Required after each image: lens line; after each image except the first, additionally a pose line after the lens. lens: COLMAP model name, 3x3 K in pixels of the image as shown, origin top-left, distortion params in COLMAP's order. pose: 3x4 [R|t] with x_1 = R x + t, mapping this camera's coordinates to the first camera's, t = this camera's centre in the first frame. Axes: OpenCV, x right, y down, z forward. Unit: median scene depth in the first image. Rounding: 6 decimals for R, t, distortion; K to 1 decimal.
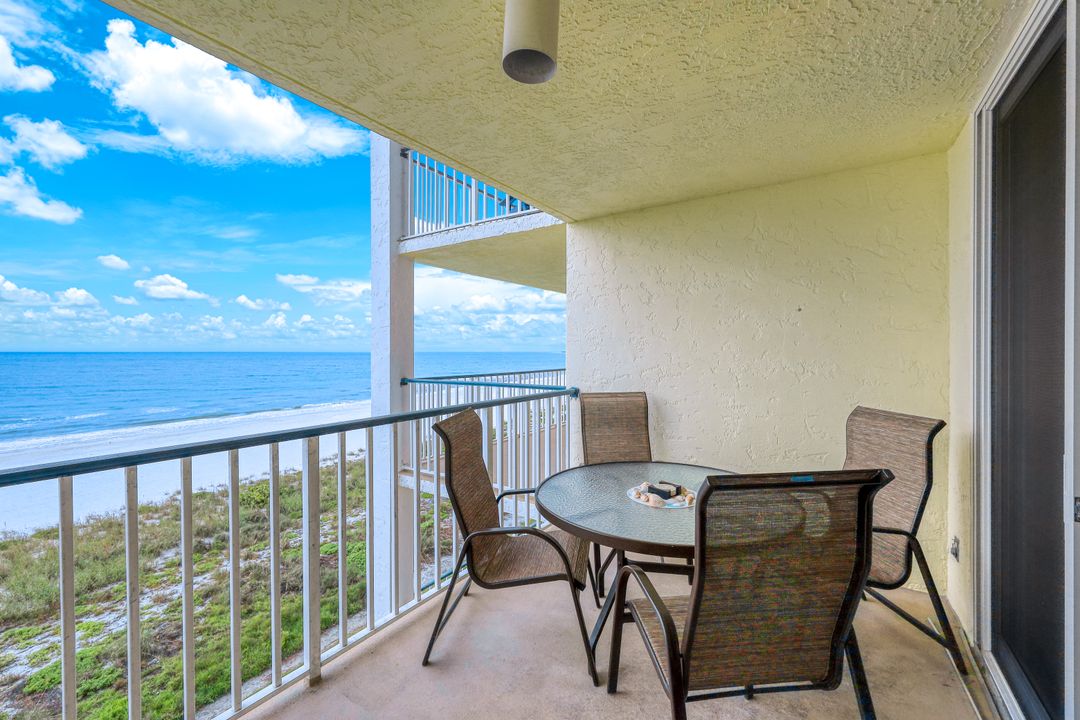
lens RADIAL K [[446.7, 0, 541.2], [0, 446.7, 355.5], [0, 0, 1]] dist [0.006582, 0.000139]
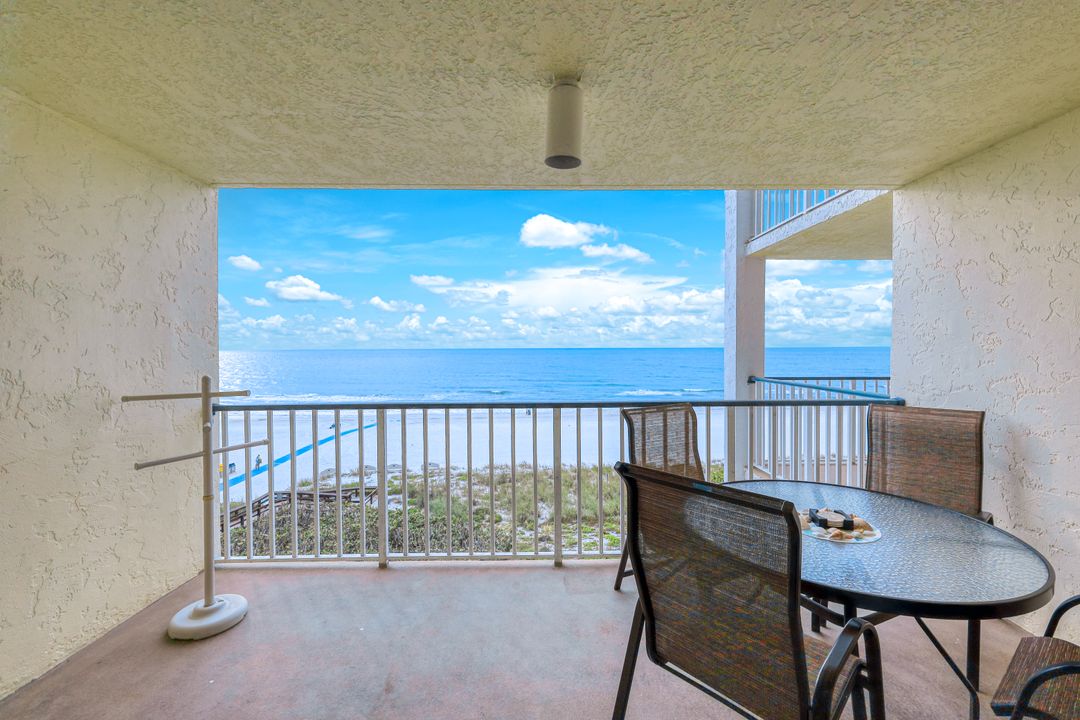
lens RADIAL K [[439.8, 0, 536.6], [0, 439.8, 353.9], [0, 0, 1]] dist [-0.000084, -0.000350]
pose [[0.569000, 0.009265, -0.822286, 0.382489], [-0.005224, 0.999957, 0.007652, -0.009368], [0.822321, -0.000058, 0.569023, 0.039258]]
